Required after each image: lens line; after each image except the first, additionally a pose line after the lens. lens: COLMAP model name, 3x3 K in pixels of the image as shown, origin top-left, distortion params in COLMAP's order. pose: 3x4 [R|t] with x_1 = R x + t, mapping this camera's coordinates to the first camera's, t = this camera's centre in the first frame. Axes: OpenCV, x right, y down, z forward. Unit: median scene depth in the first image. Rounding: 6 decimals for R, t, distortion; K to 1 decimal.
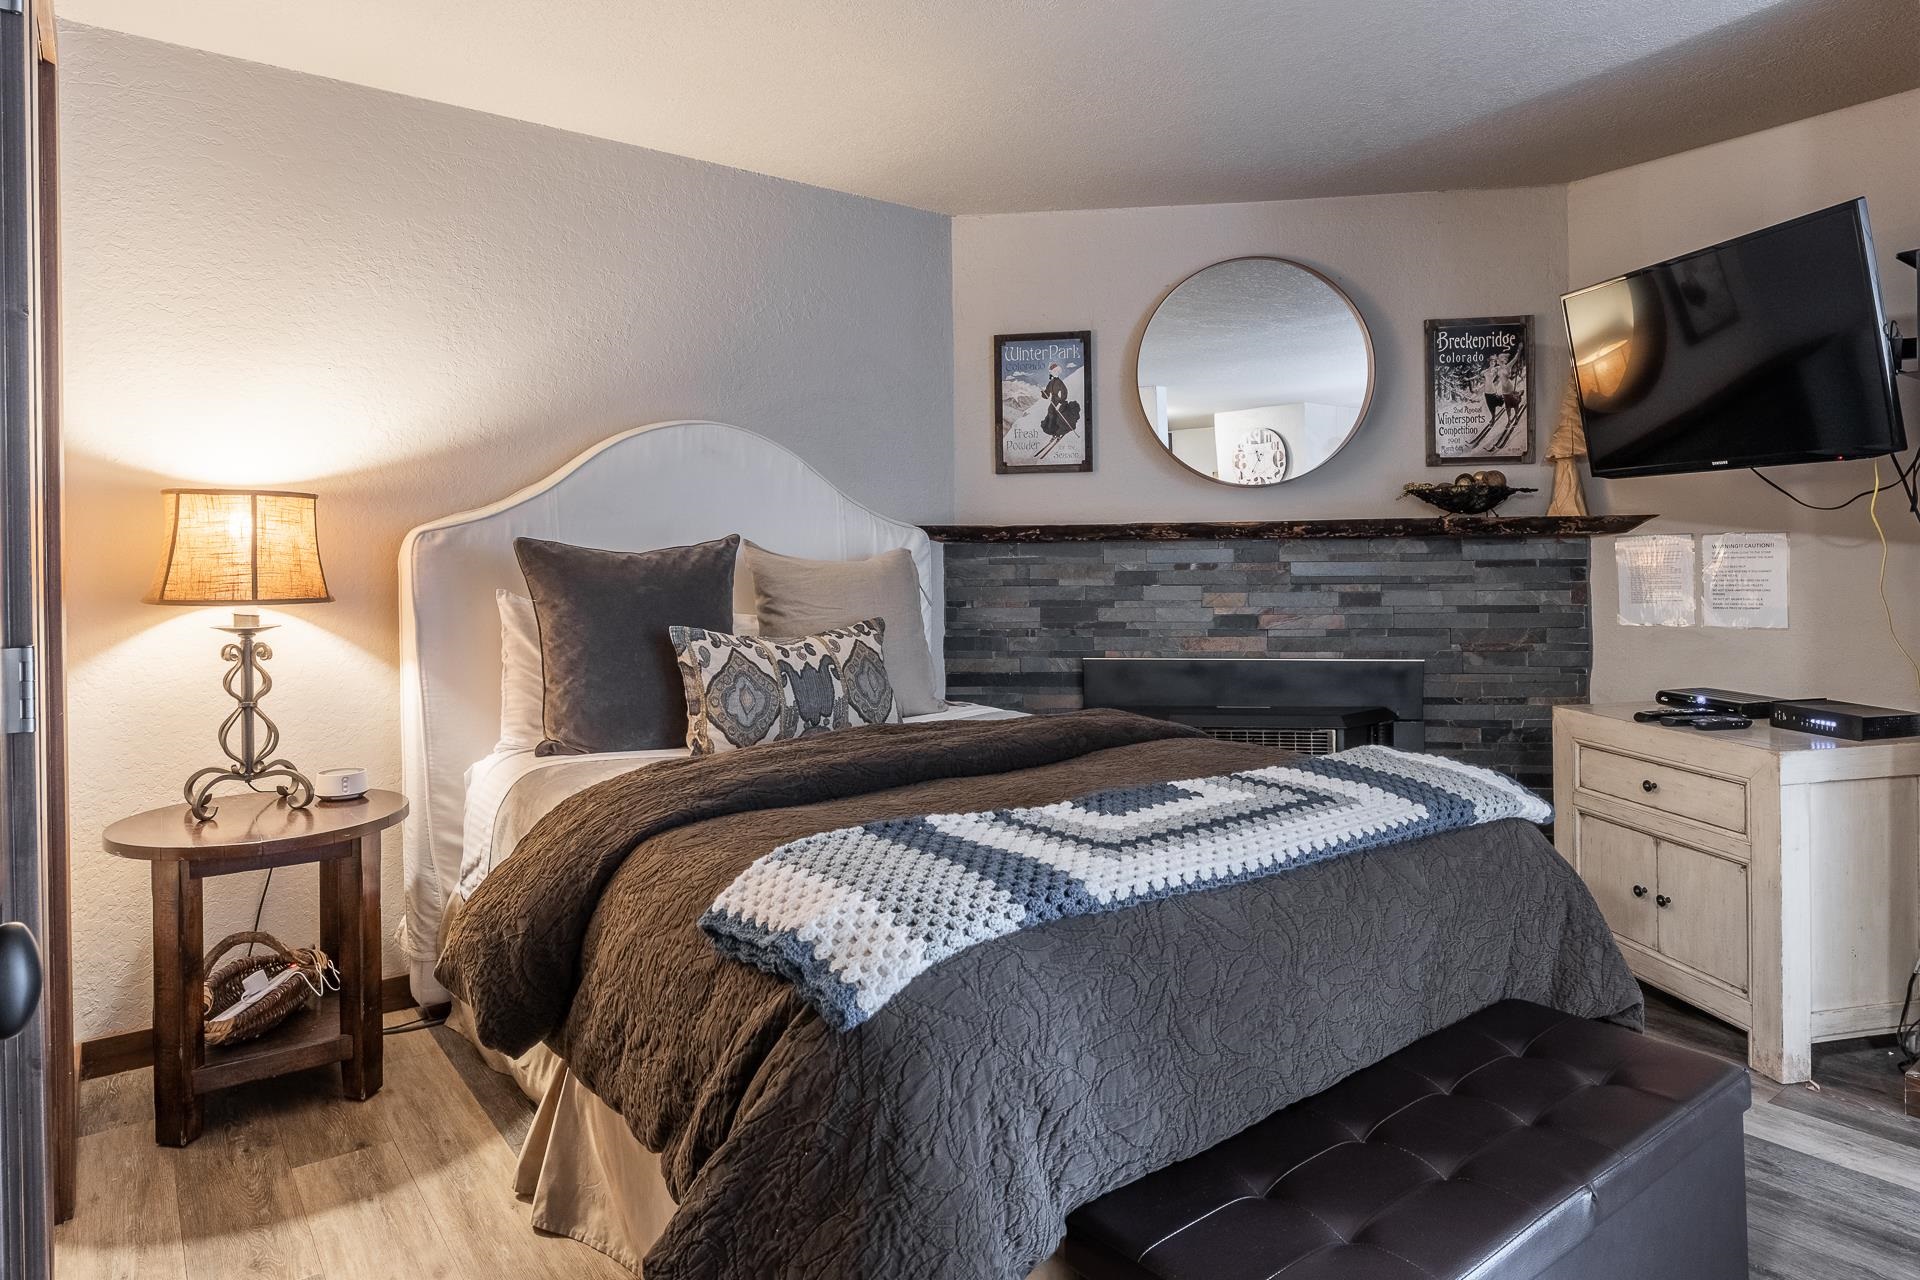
lens RADIAL K [[1126.4, 0, 946.7], [0, 1126.4, 563.1], [0, 0, 1]] dist [-0.001718, 0.000448]
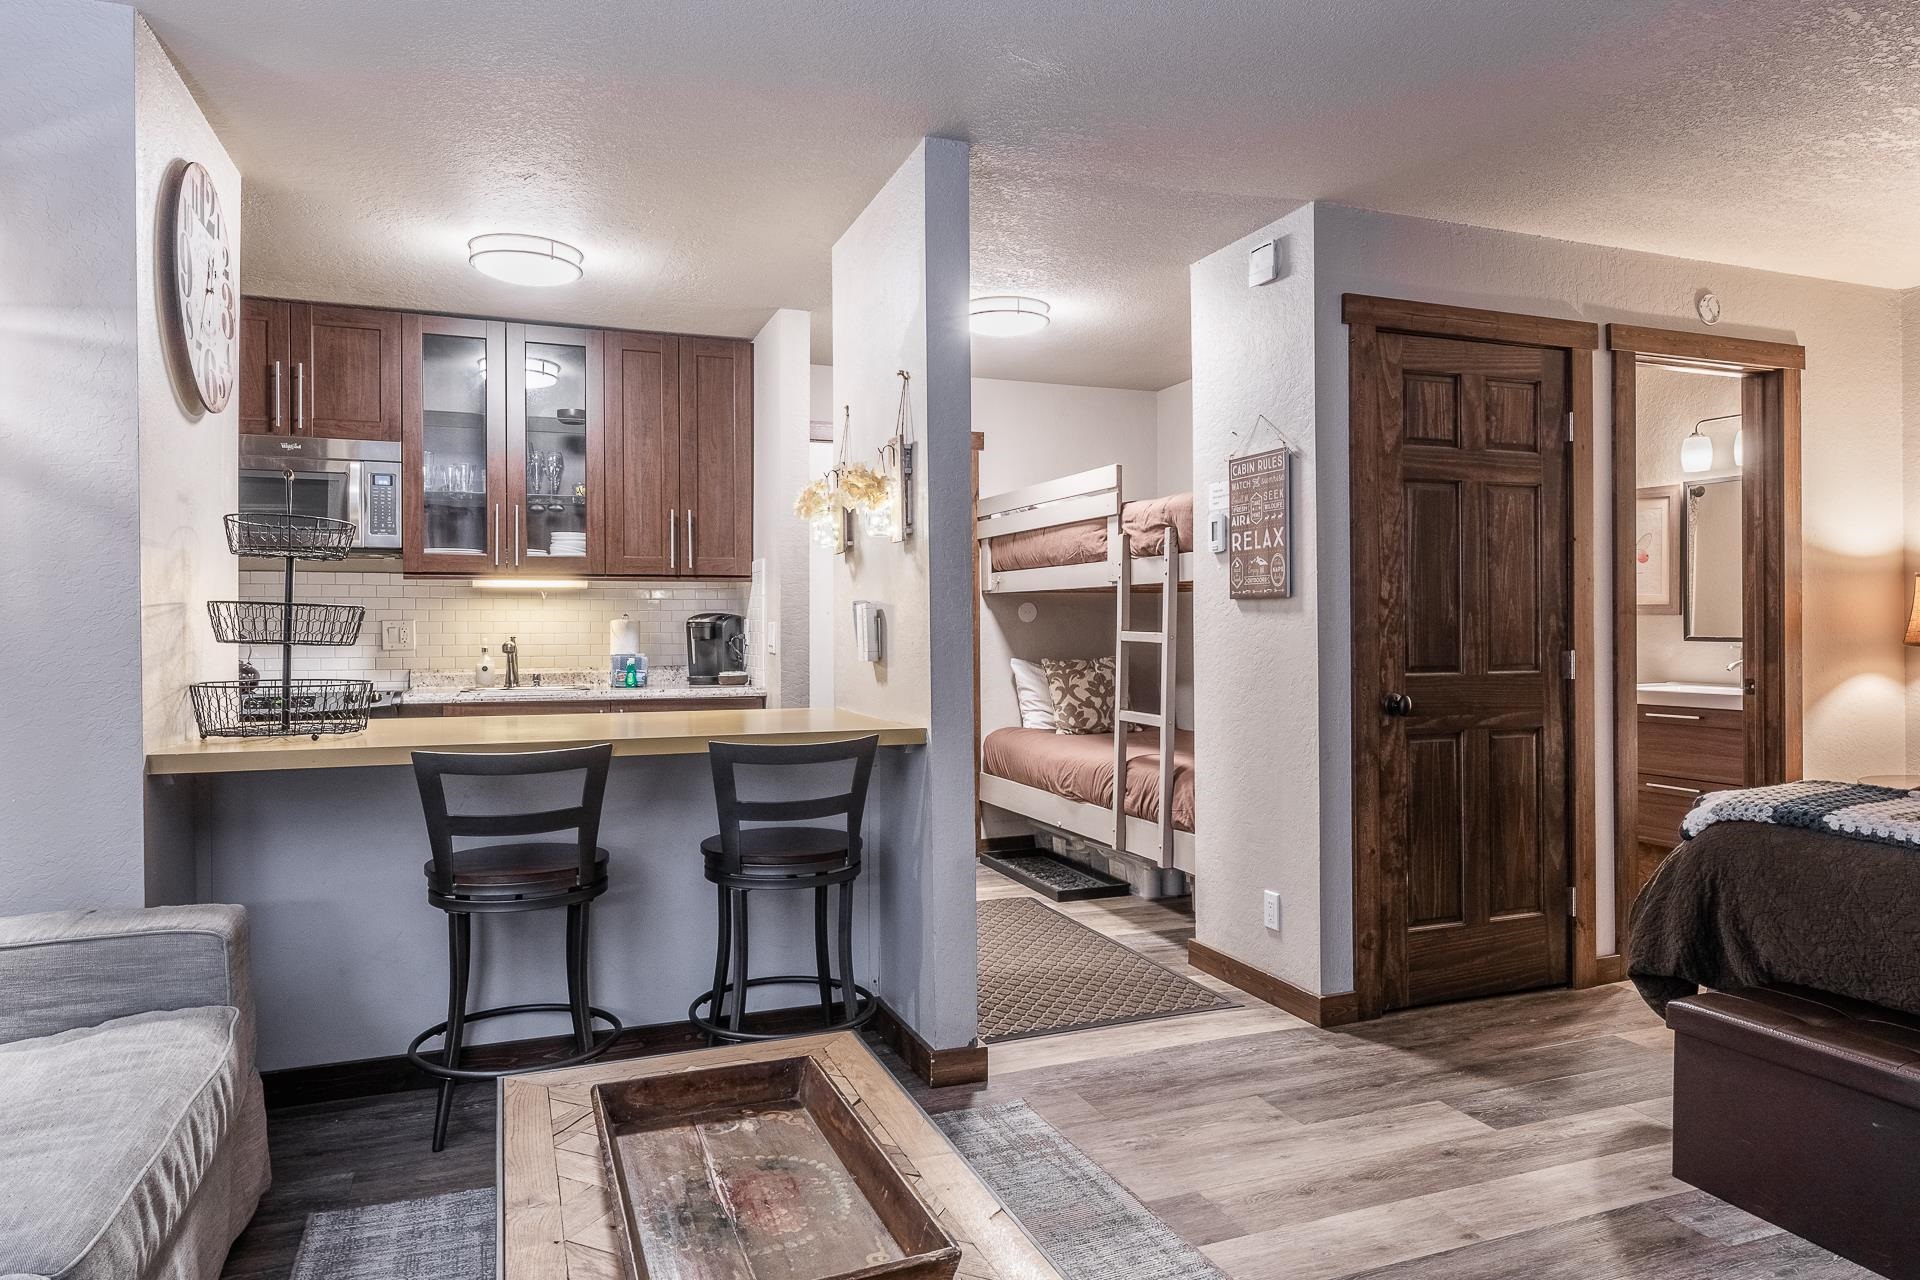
lens RADIAL K [[1164.3, 0, 956.0], [0, 1164.3, 628.2], [0, 0, 1]] dist [0.000778, -0.003593]
pose [[-0.264829, 0.013724, -0.964198, 0.828527], [0.006061, 0.999903, 0.012568, -0.011121], [0.964276, -0.002516, -0.264887, 0.073060]]
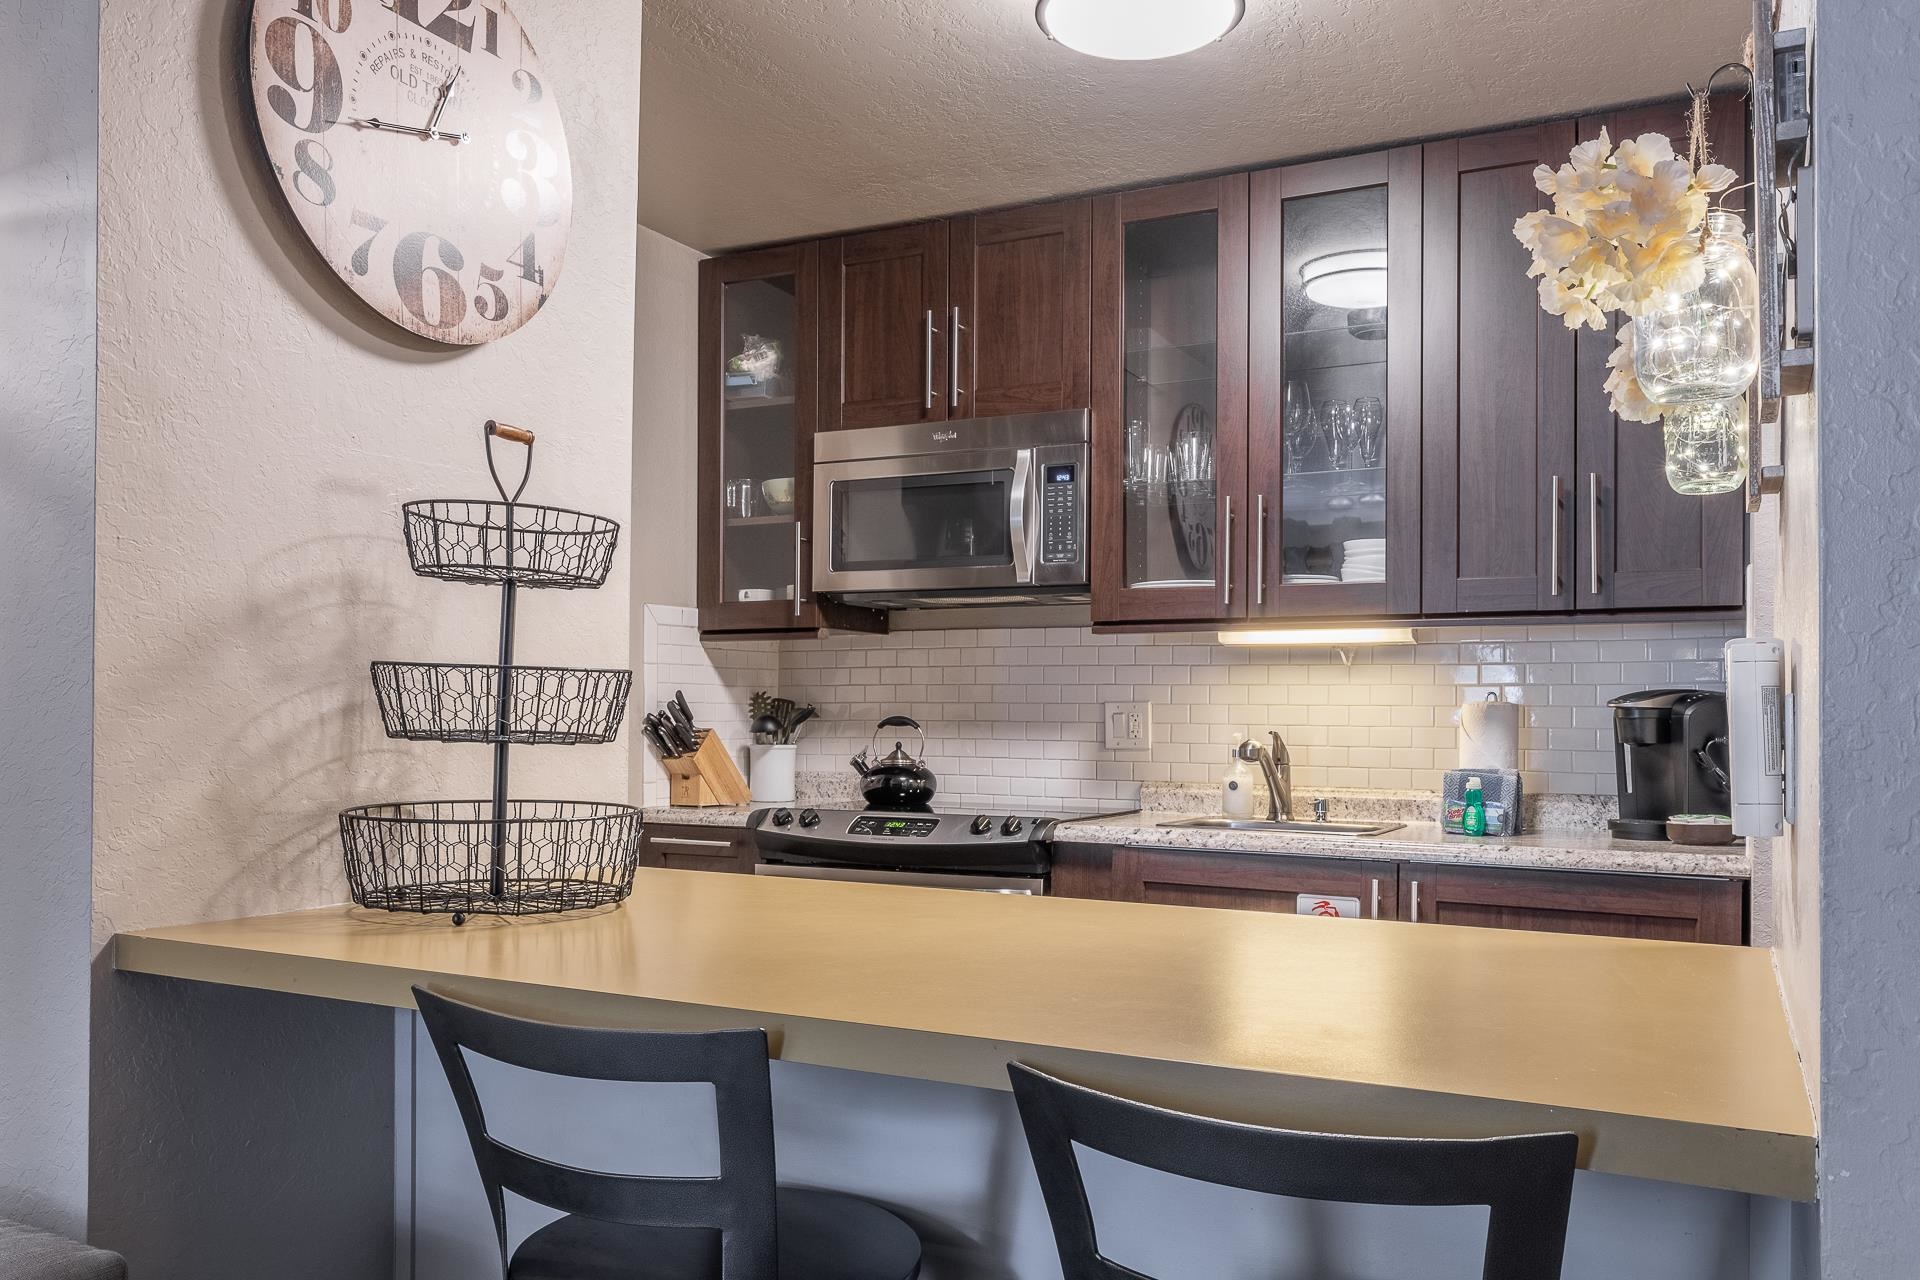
lens RADIAL K [[1483.7, 0, 955.8], [0, 1483.7, 704.9], [0, 0, 1]] dist [0.005349, 0.002165]
pose [[-0.895457, 0.002978, -0.445138, 0.309778], [0.002944, 0.999995, 0.000769, -0.006287], [0.445138, -0.000622, -0.895462, 0.001262]]
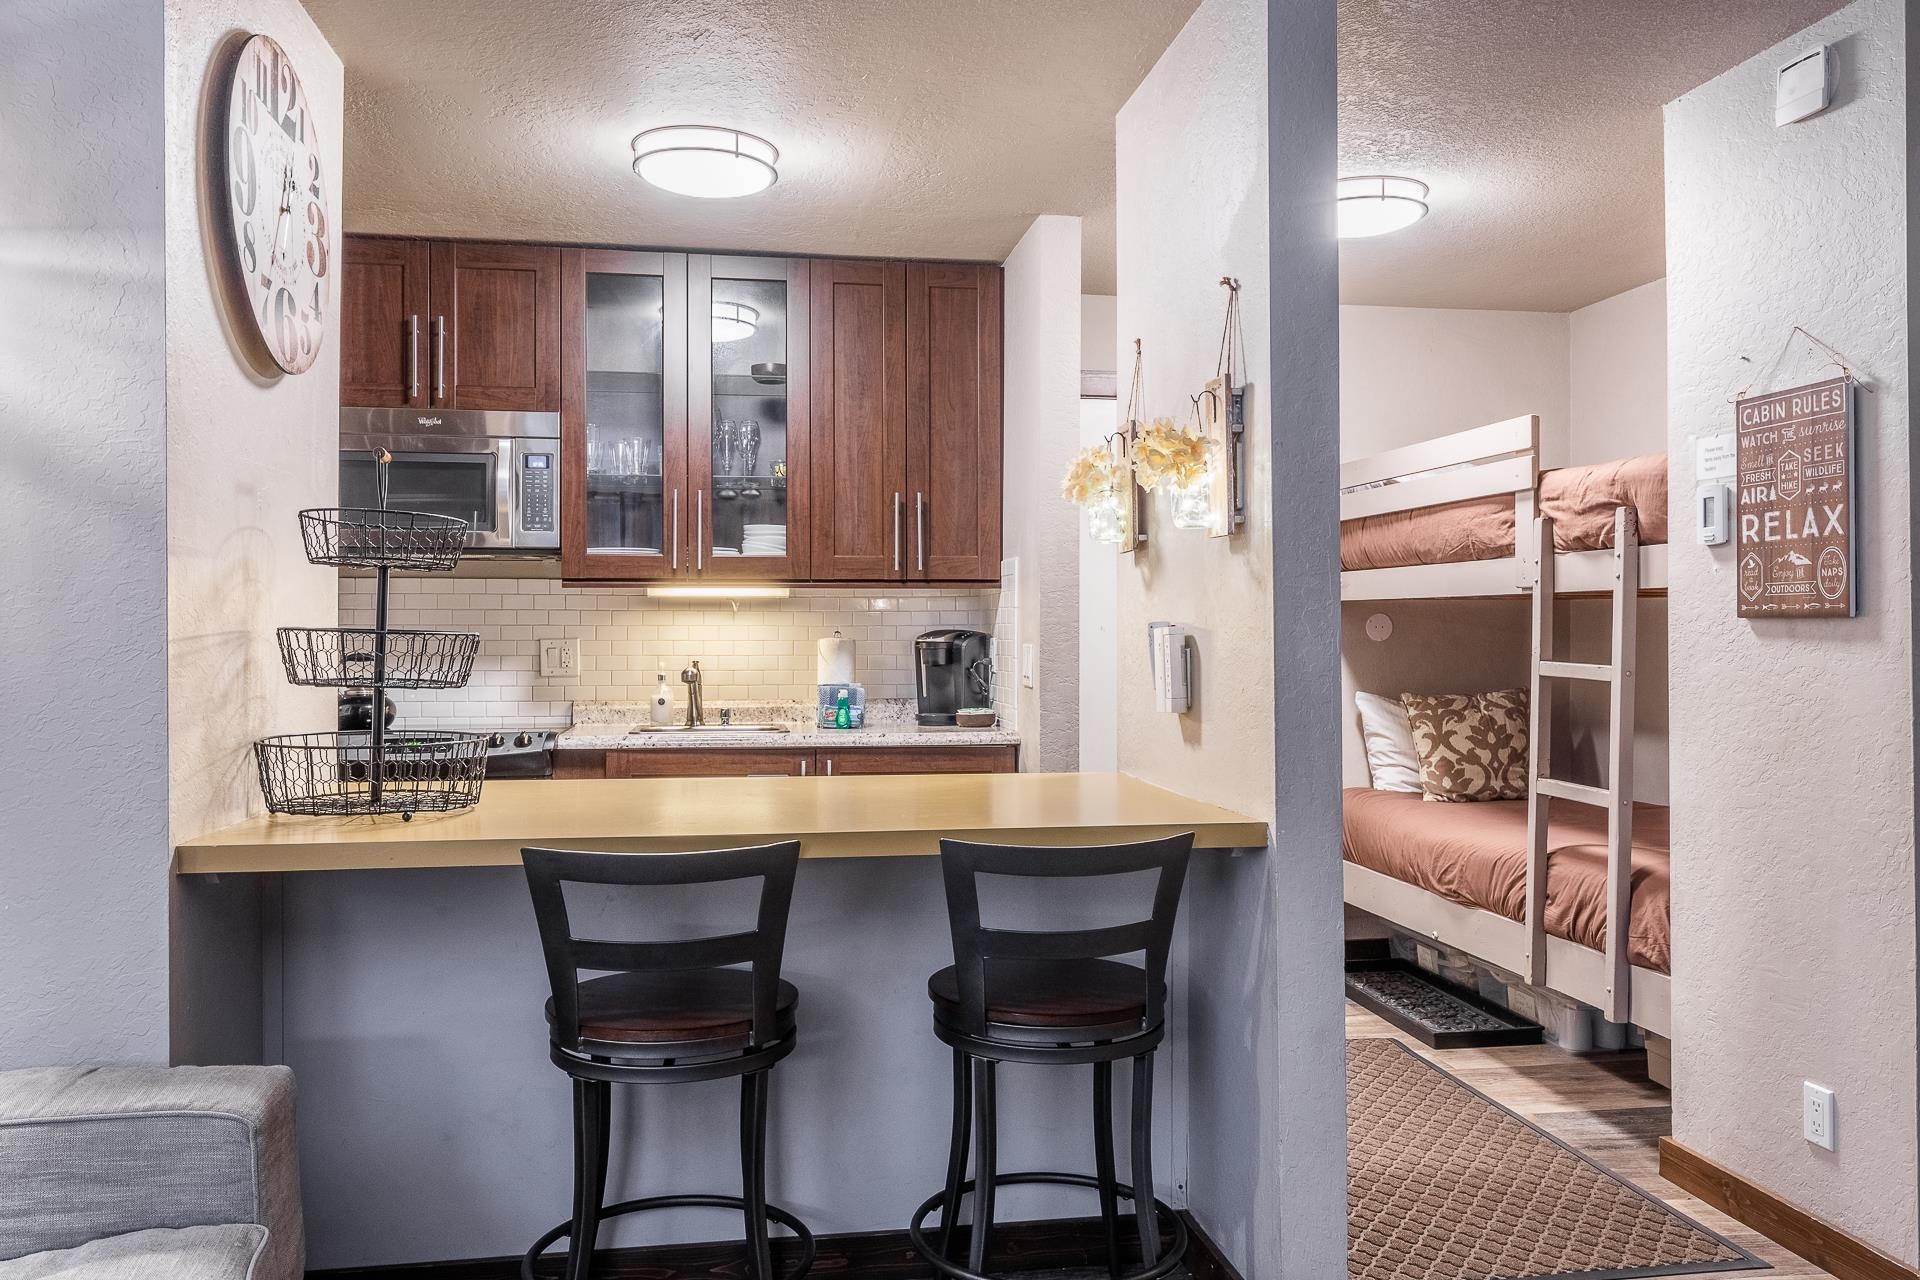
lens RADIAL K [[1408.2, 0, 953.7], [0, 1408.2, 625.2], [0, 0, 1]] dist [0.002739, 0.000383]
pose [[-0.455255, 0.008288, -0.890323, 0.688576], [0.005558, 0.999964, 0.006467, -0.025351], [0.890344, -0.002004, -0.455284, 0.004111]]
